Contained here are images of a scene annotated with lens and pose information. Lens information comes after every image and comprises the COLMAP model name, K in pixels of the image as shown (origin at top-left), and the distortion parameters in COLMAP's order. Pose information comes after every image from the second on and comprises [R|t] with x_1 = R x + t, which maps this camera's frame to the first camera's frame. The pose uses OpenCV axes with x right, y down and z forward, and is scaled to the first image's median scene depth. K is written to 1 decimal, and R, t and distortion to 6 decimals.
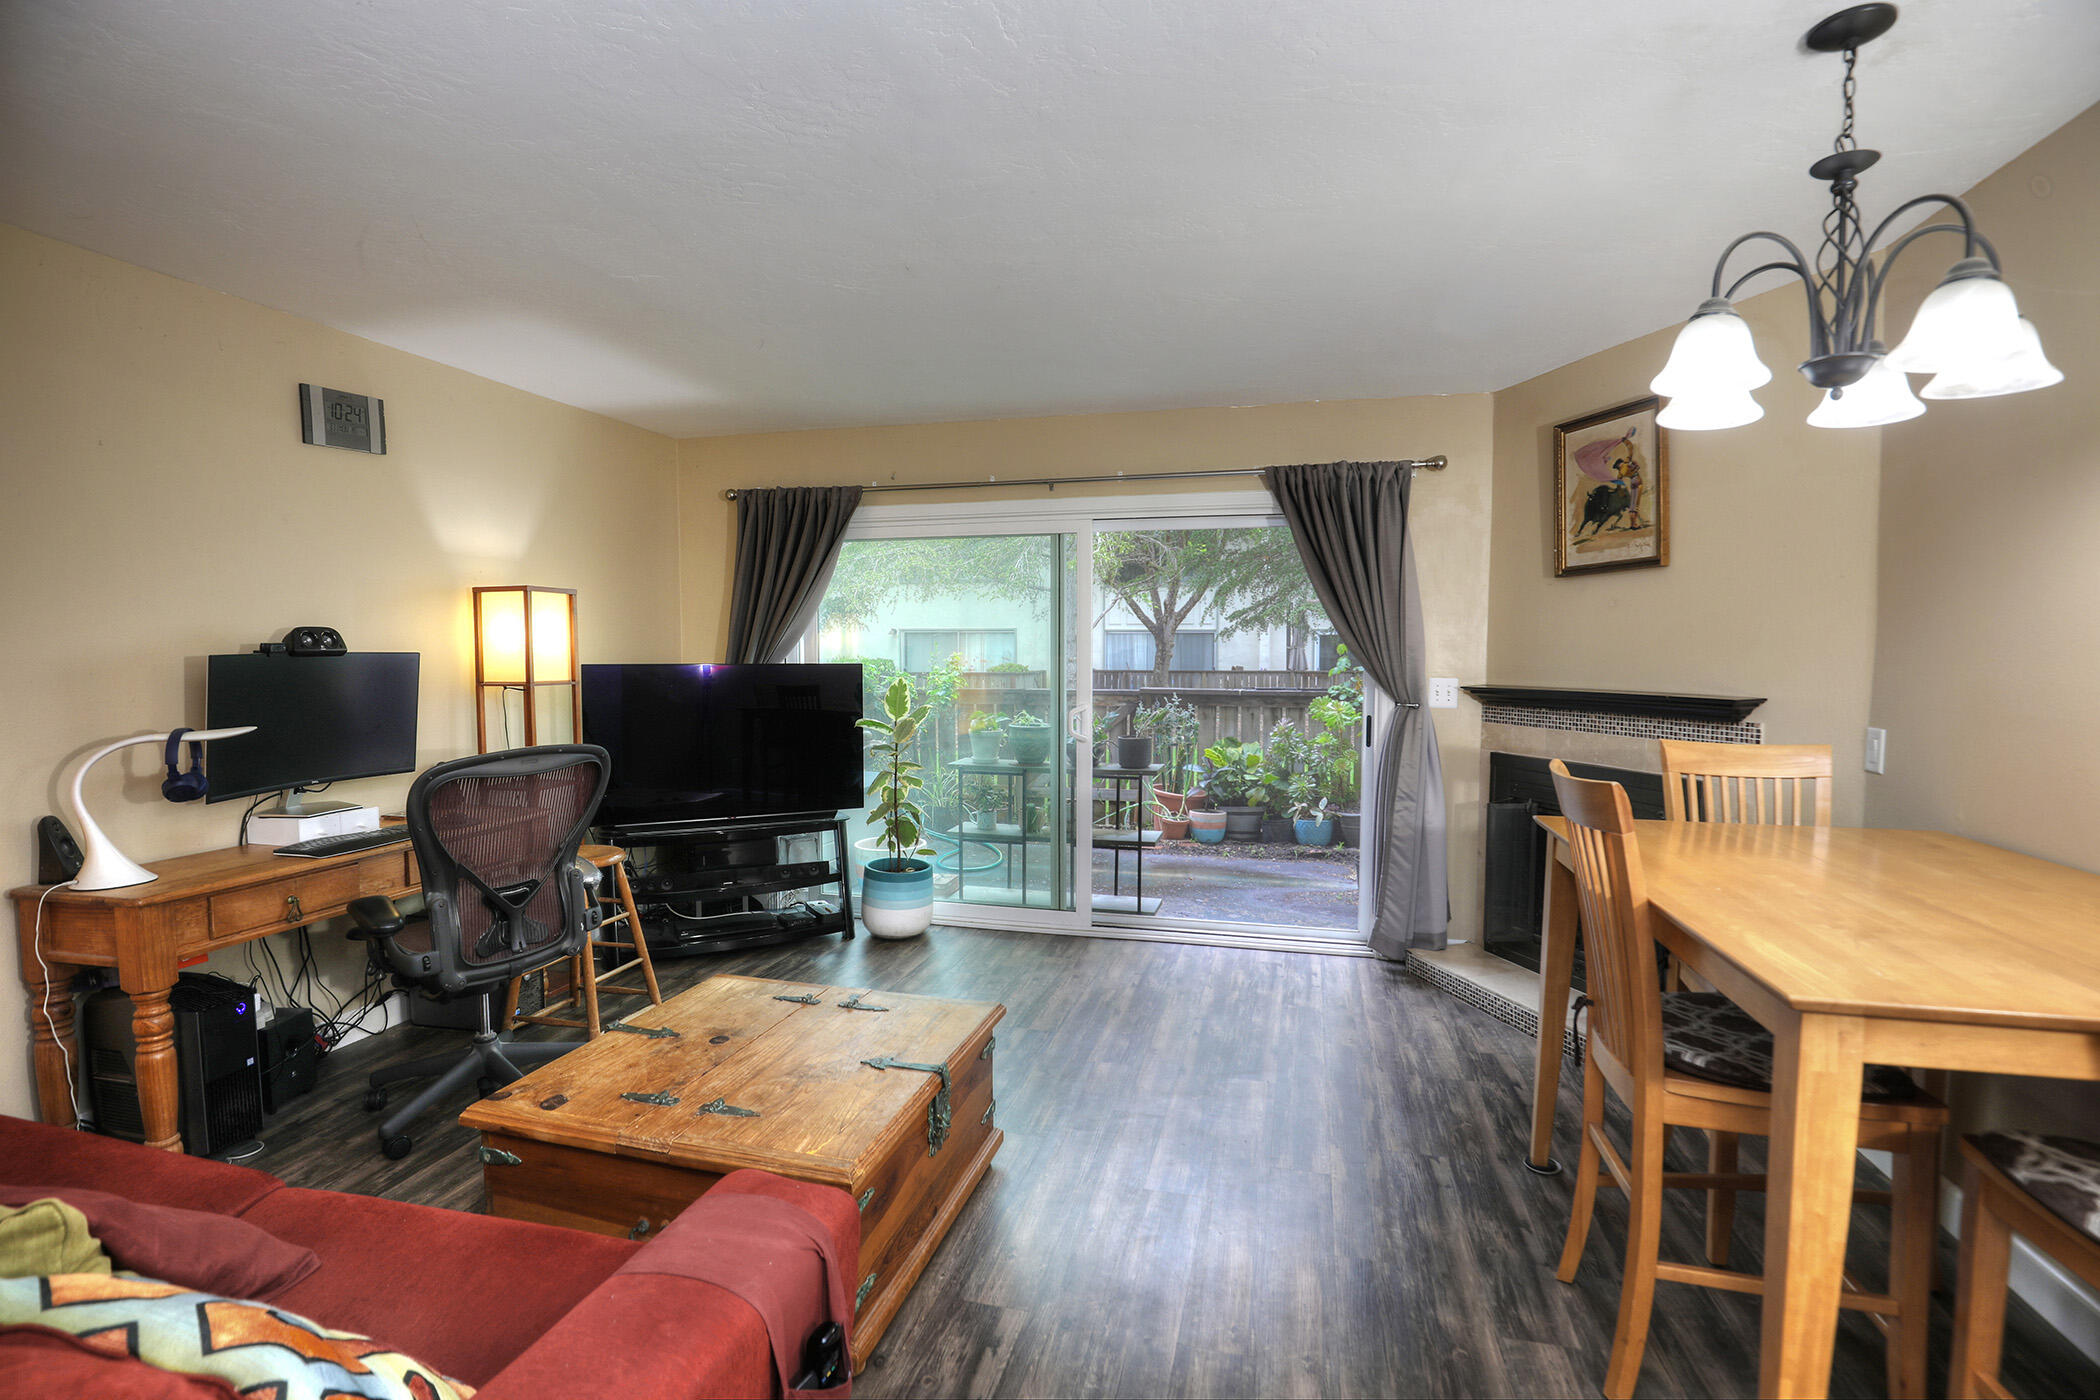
lens RADIAL K [[954.6, 0, 1045.5], [0, 954.6, 705.3], [0, 0, 1]] dist [-0.009825, -0.000324]
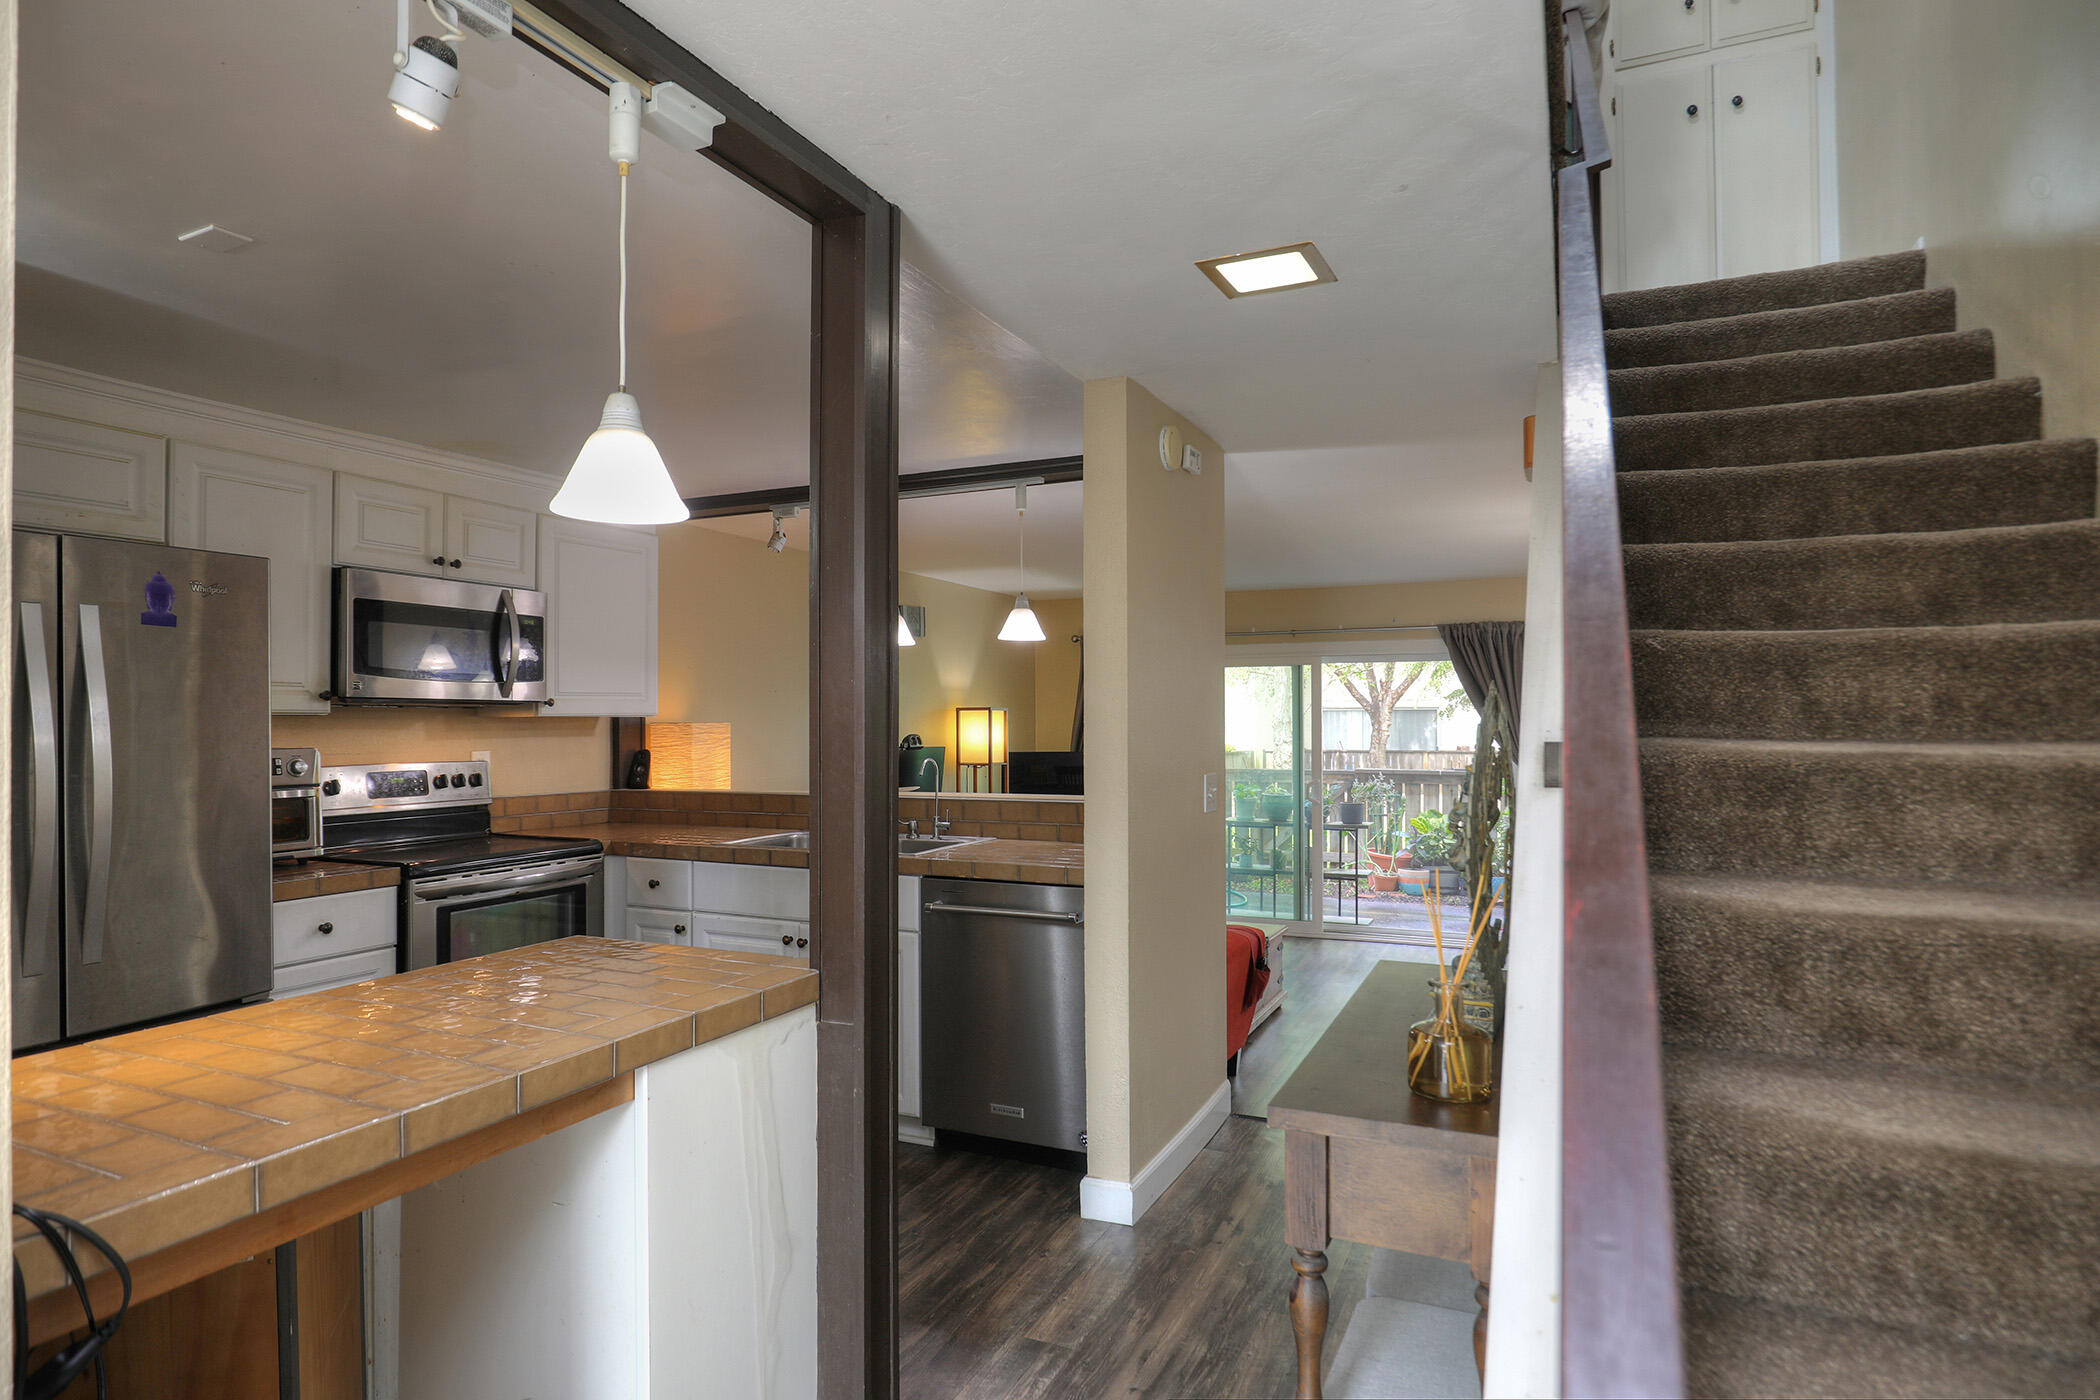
lens RADIAL K [[1180.1, 0, 1049.7], [0, 1180.1, 694.2], [0, 0, 1]] dist [0.002270, 0.000042]
pose [[0.988059, -0.003032, -0.154049, -0.064545], [-0.009035, 0.996946, -0.077570, 0.009713], [0.153813, 0.078035, 0.985014, -0.653302]]
